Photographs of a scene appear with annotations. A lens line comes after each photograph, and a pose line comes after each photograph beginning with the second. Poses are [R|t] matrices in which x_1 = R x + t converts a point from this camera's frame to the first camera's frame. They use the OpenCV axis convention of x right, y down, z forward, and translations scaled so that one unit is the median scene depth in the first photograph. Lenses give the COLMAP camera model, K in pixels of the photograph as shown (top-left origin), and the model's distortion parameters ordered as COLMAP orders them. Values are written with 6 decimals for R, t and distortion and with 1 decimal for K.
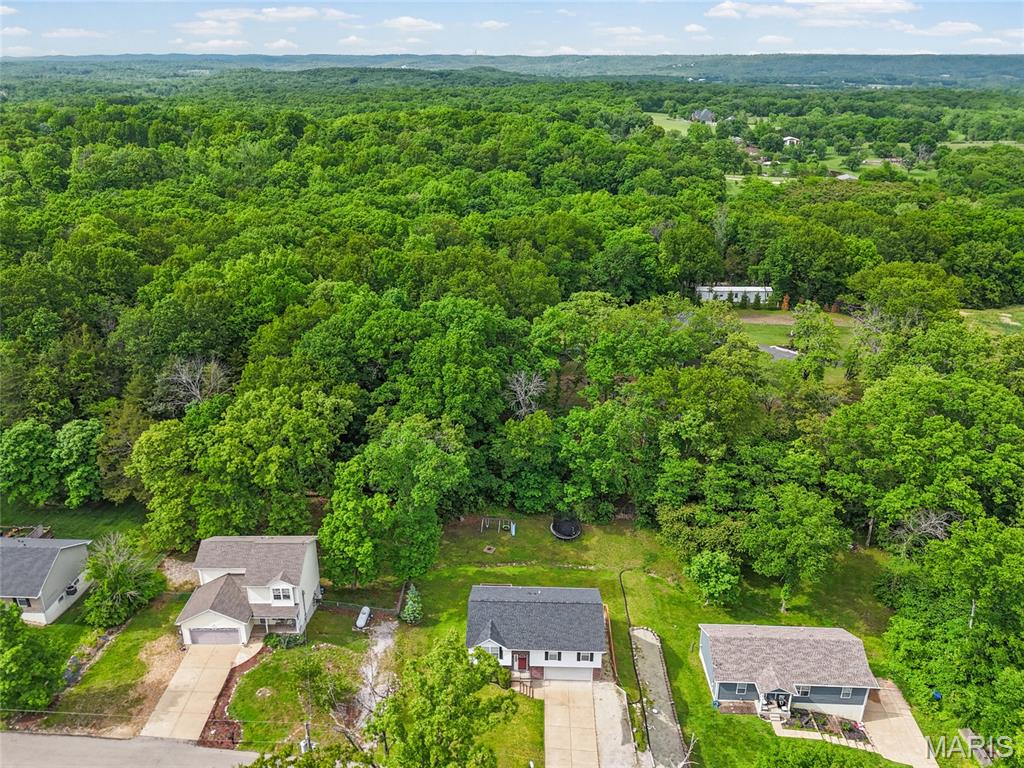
lens RADIAL K [[780.8, 0, 534.0], [0, 780.8, 359.0], [0, 0, 1]] dist [0.061381, -0.005657]
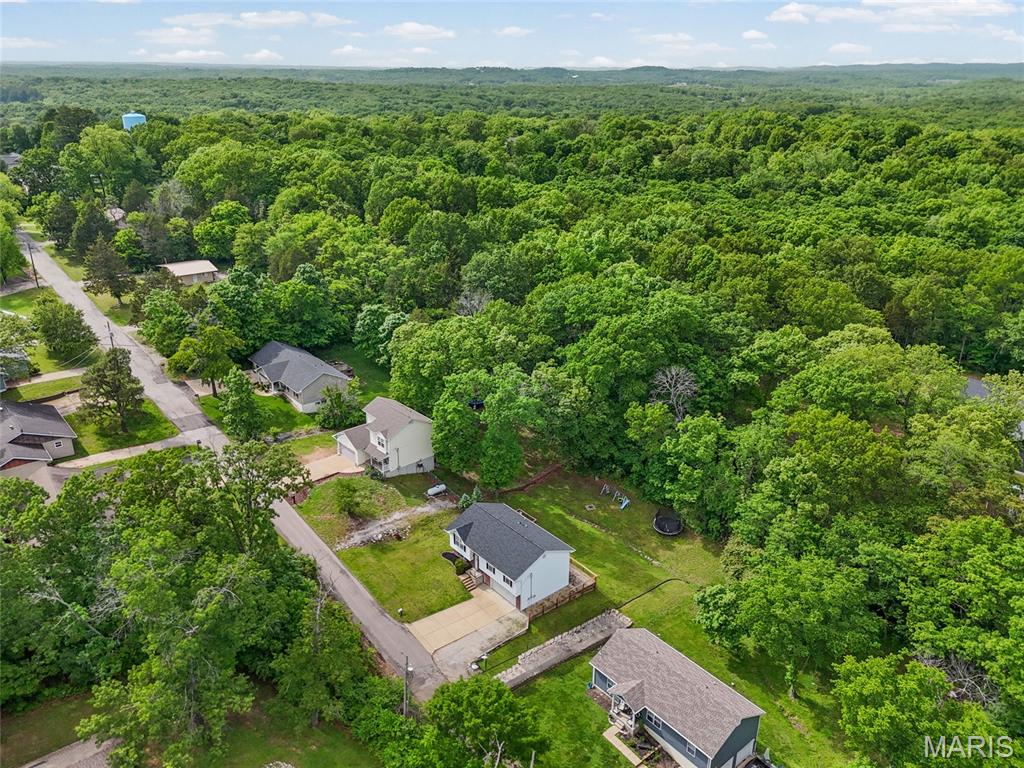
lens RADIAL K [[747.0, 0, 512.8], [0, 747.0, 399.5], [0, 0, 1]] dist [0.072109, -0.045682]
pose [[0.681395, 0.316987, -0.659712, 0.719142], [-0.283663, 0.945276, 0.161213, -0.064189], [0.674712, 0.077286, 0.734023, 0.155946]]
